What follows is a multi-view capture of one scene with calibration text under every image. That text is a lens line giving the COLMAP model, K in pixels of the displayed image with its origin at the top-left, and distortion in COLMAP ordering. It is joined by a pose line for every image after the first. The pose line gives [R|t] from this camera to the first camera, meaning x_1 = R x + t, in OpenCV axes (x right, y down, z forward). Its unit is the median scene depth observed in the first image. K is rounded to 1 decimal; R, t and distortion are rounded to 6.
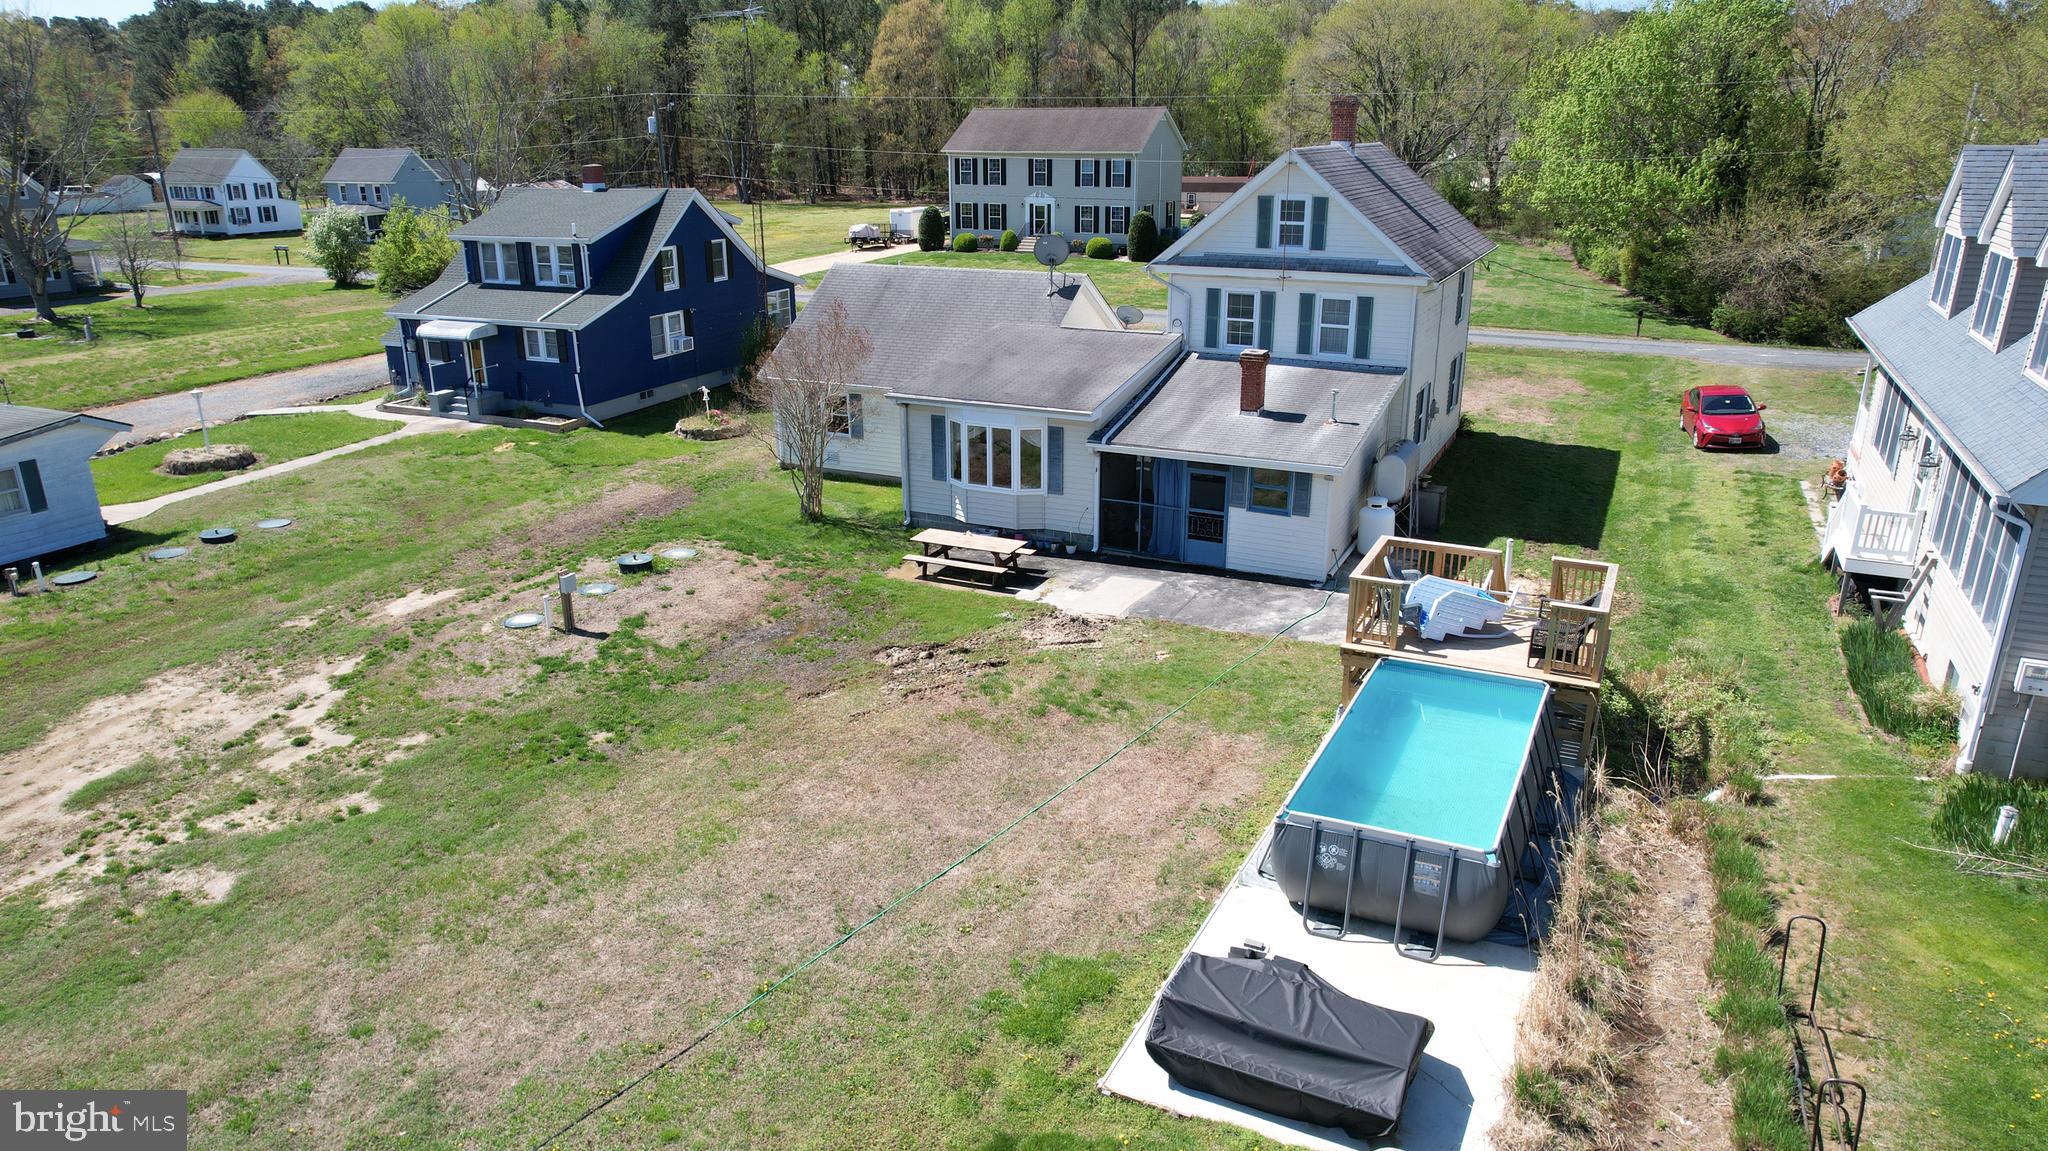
lens RADIAL K [[1314.1, 0, 1016.0], [0, 1314.1, 571.8], [0, 0, 1]] dist [-0.082179, 0.076896]
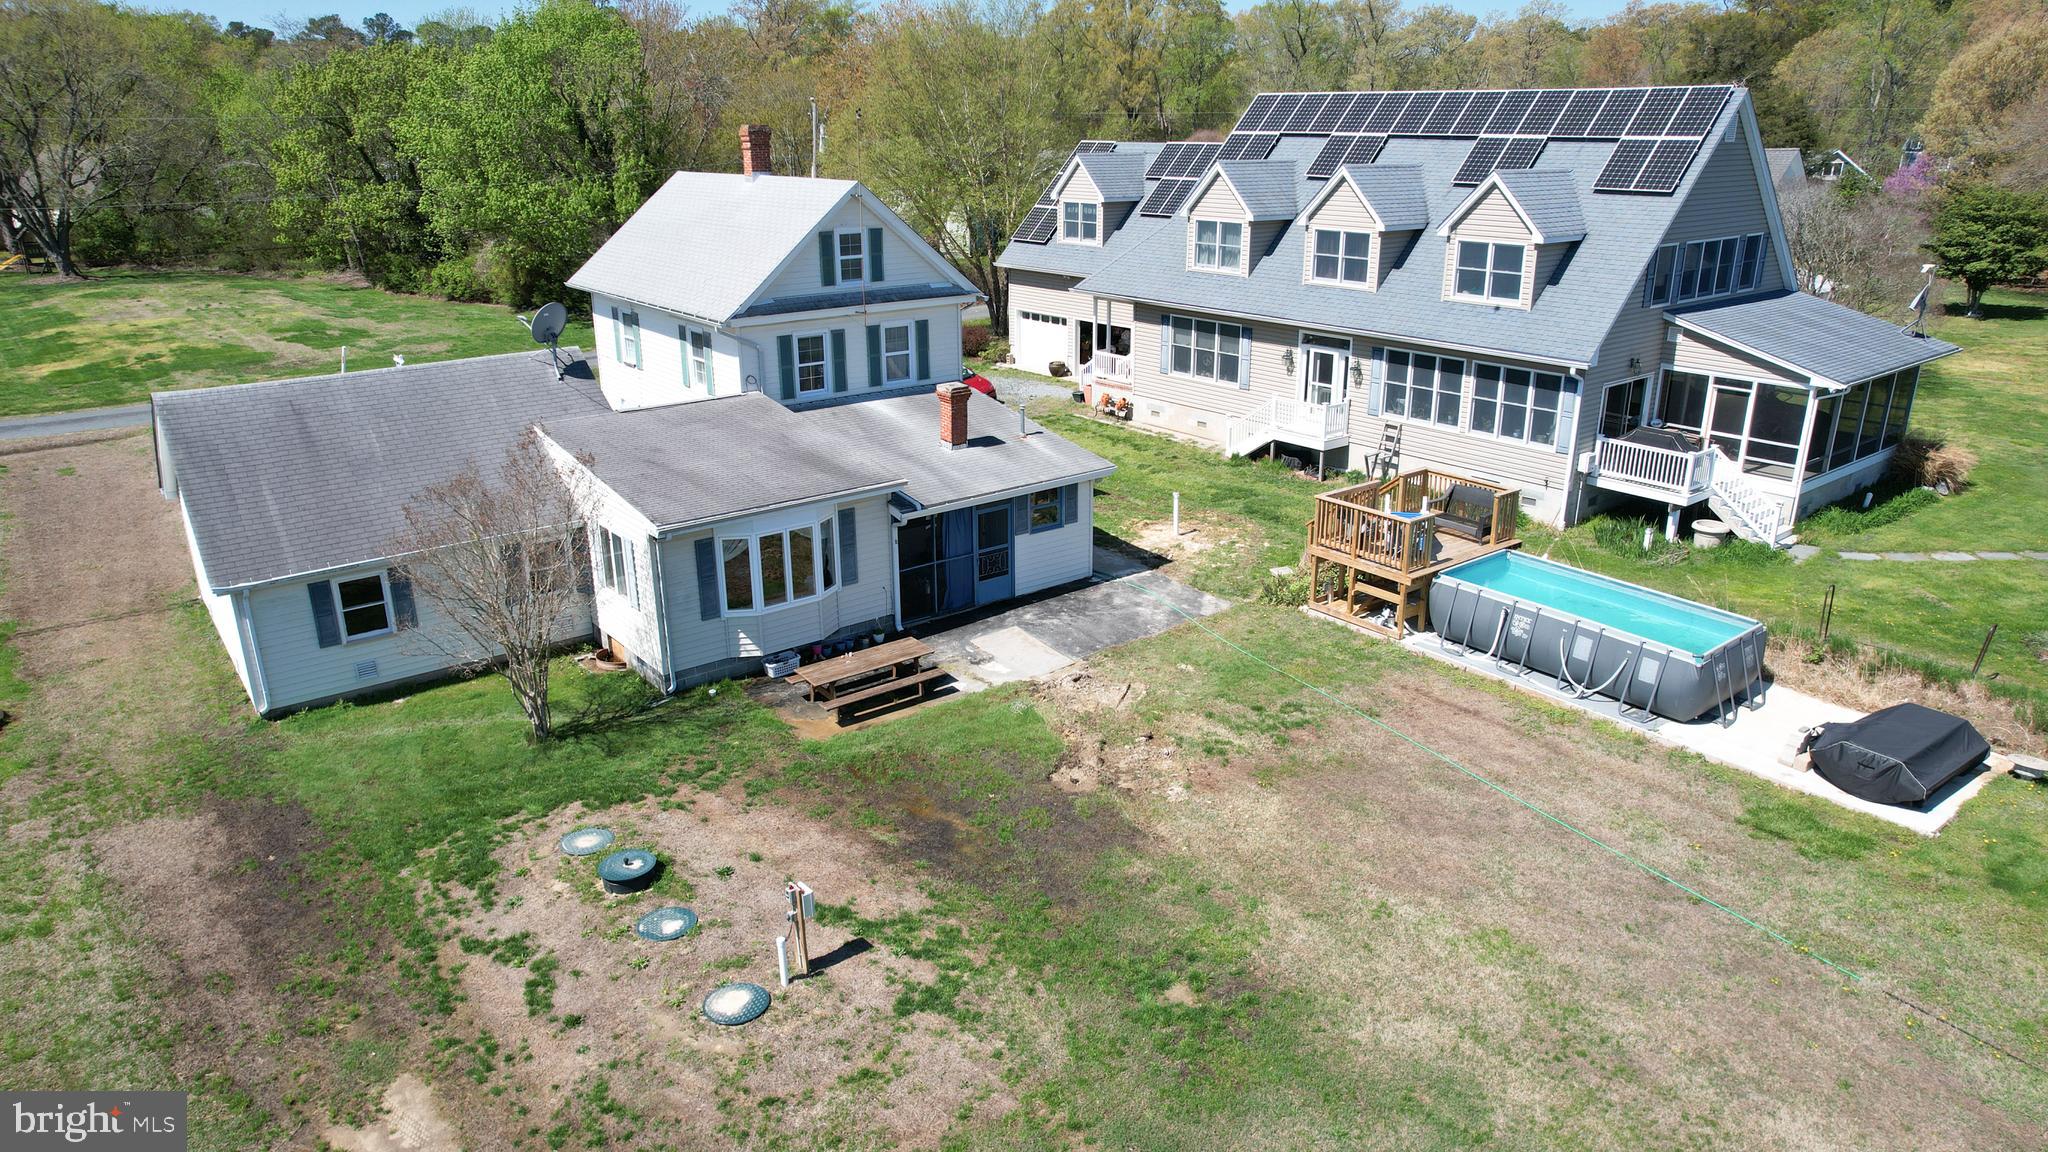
lens RADIAL K [[1305.0, 0, 985.9], [0, 1305.0, 579.5], [0, 0, 1]] dist [-0.073526, 0.070587]
pose [[0.450238, -0.293833, 0.843177, -0.640979], [0.294380, 0.940355, 0.170505, -0.178561], [-0.842986, 0.171446, 0.509883, 0.465112]]
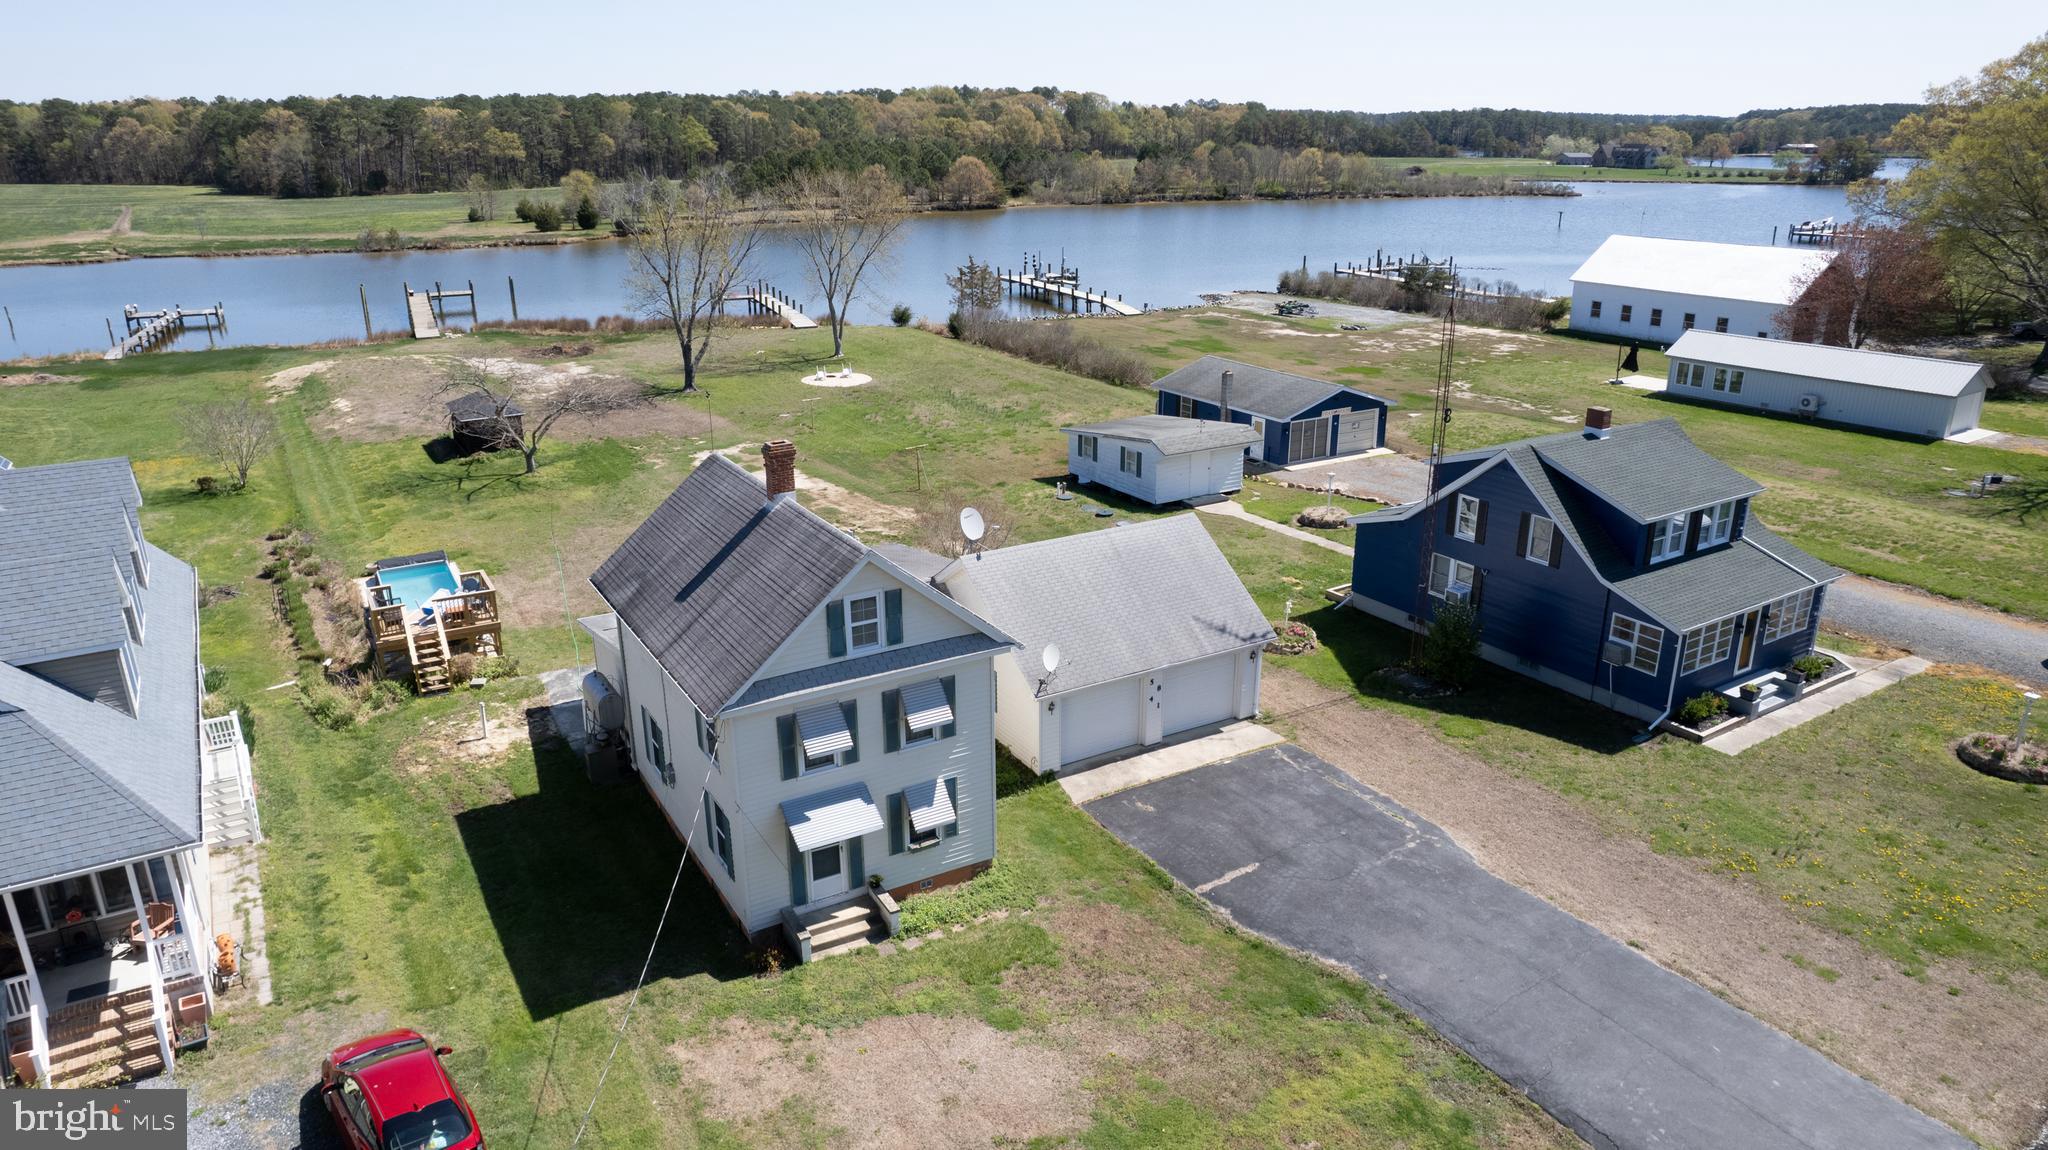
lens RADIAL K [[1314.1, 0, 1016.0], [0, 1314.1, 571.3], [0, 0, 1]] dist [-0.082179, 0.076896]
pose [[-0.540778, 0.284039, -0.791758, 0.982678], [-0.264078, 0.836347, 0.480403, -0.837313], [0.798637, 0.468877, -0.377270, 1.653598]]
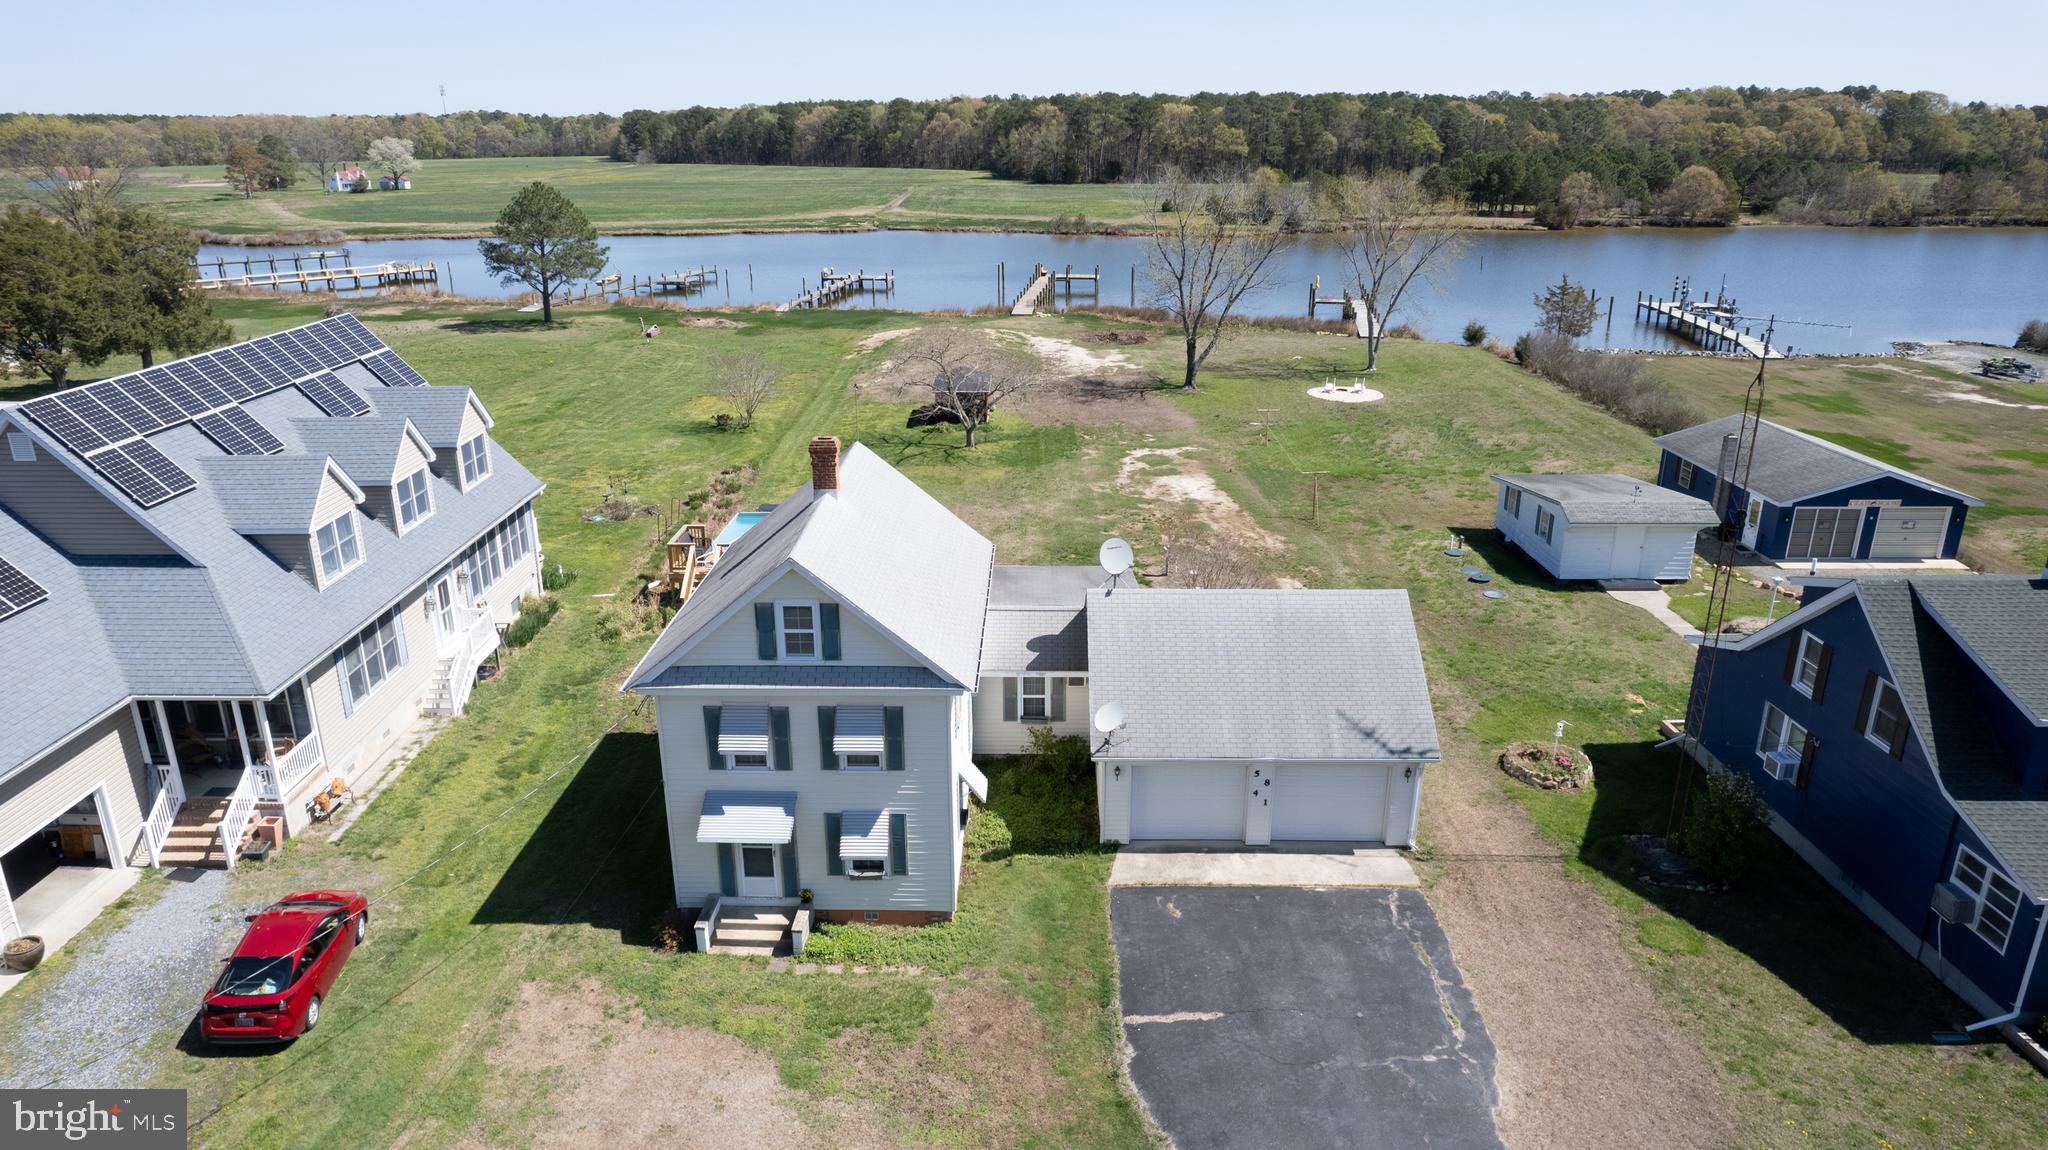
lens RADIAL K [[1314.1, 0, 1016.0], [0, 1314.1, 571.3], [0, 0, 1]] dist [-0.082179, 0.076896]
pose [[-0.901427, 0.150113, -0.406073, 0.560432], [-0.130779, 0.799726, 0.585948, -0.908613], [0.412705, 0.581296, -0.701263, 1.891775]]
